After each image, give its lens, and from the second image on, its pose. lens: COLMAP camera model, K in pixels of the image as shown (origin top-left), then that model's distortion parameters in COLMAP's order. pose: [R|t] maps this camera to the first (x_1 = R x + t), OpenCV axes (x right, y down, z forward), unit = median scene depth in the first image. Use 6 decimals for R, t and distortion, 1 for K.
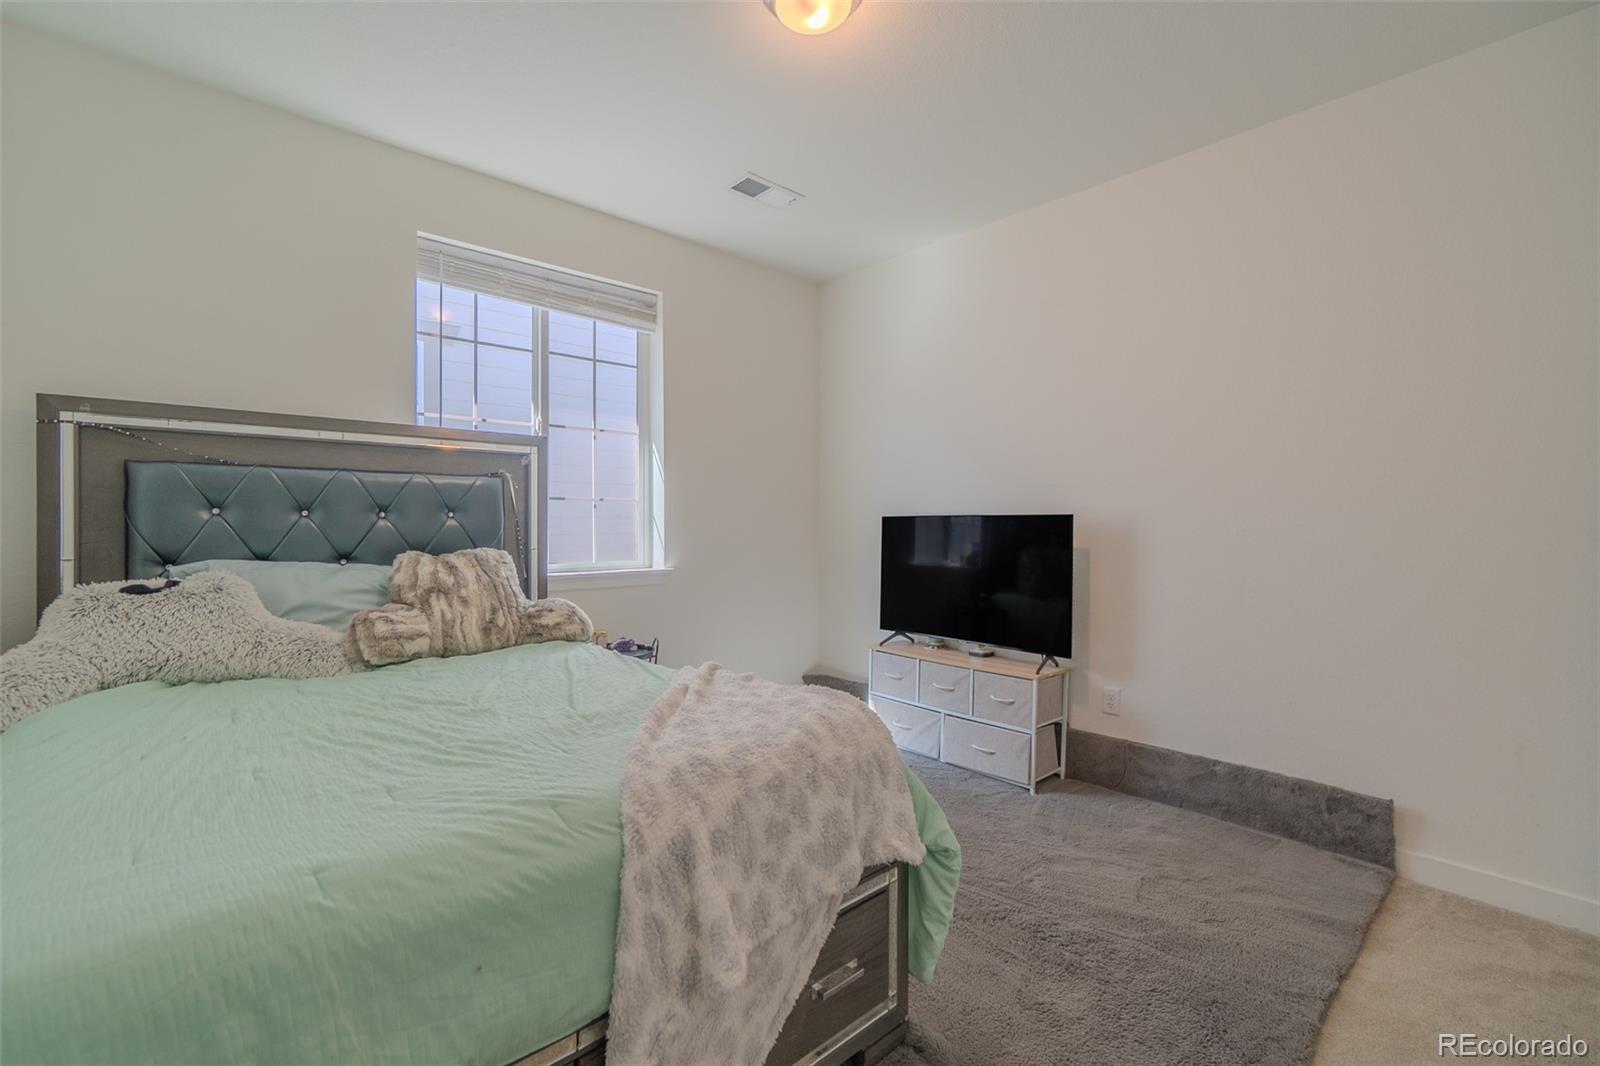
lens RADIAL K [[692.6, 0, 783.6], [0, 692.6, 524.4], [0, 0, 1]] dist [-0.004621, 0.000127]
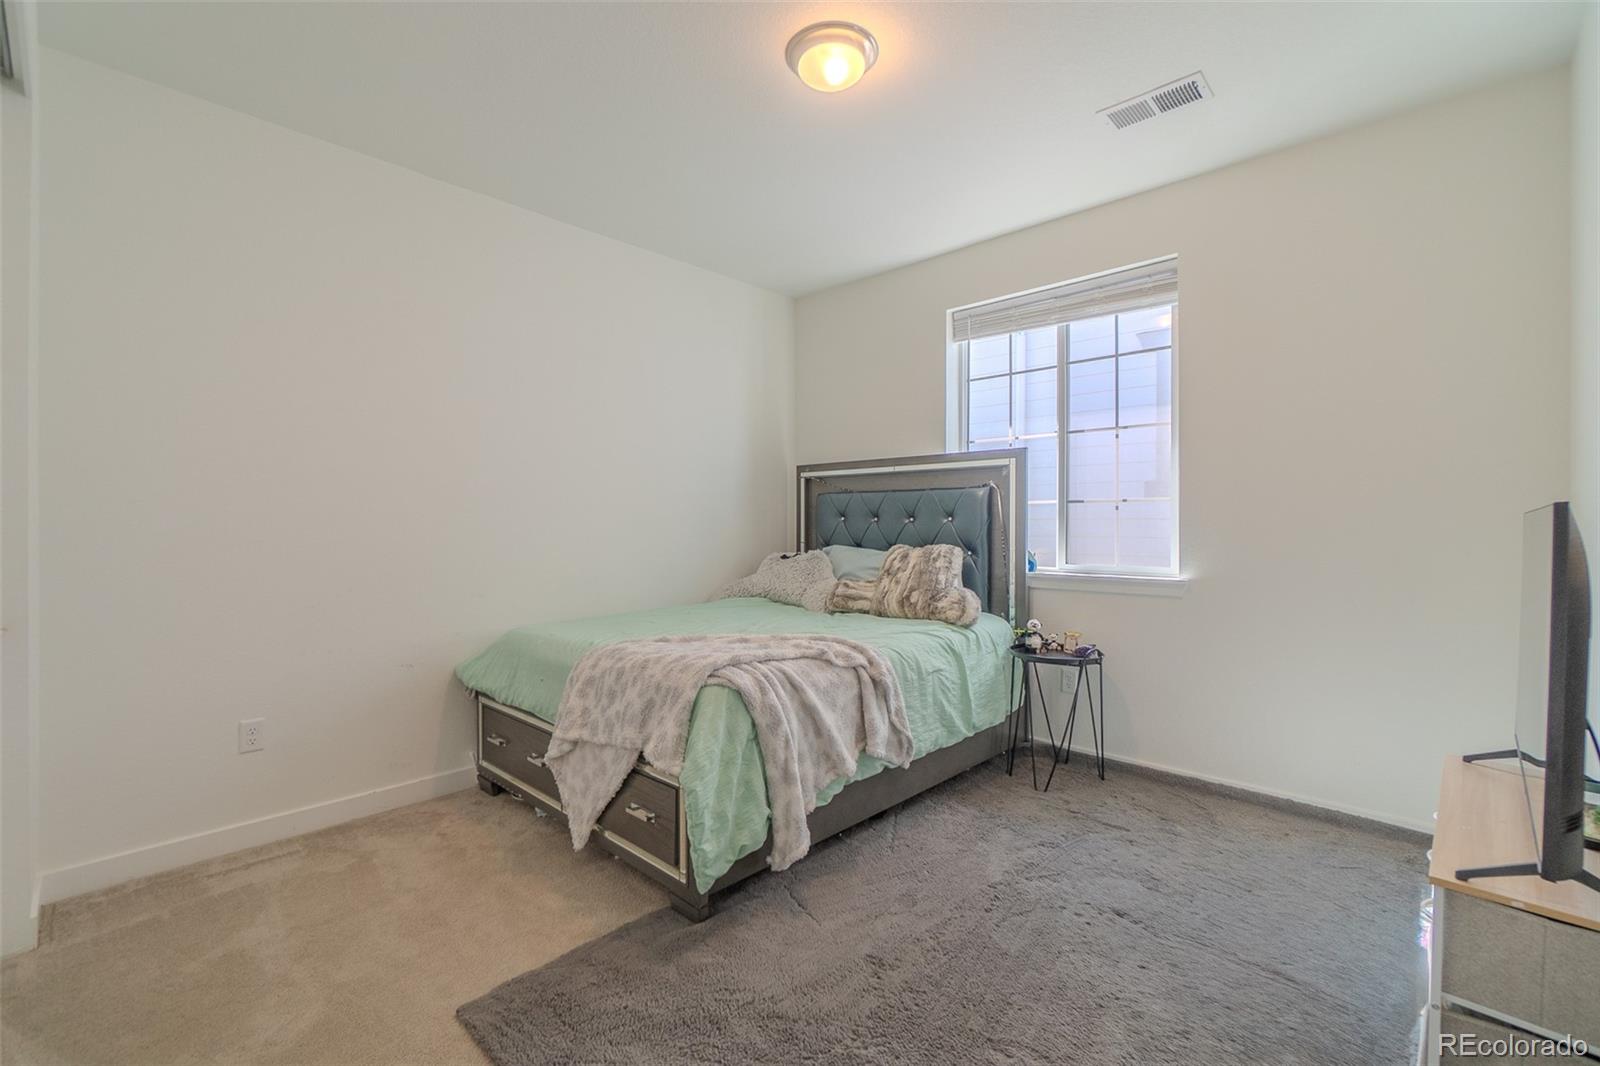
lens RADIAL K [[692.6, 0, 783.6], [0, 692.6, 524.4], [0, 0, 1]] dist [-0.004621, 0.000127]
pose [[0.073708, -0.004374, -0.997270, 0.763358], [-0.003578, 0.999983, -0.004651, 0.003768], [0.997273, 0.003911, 0.073691, 0.551430]]
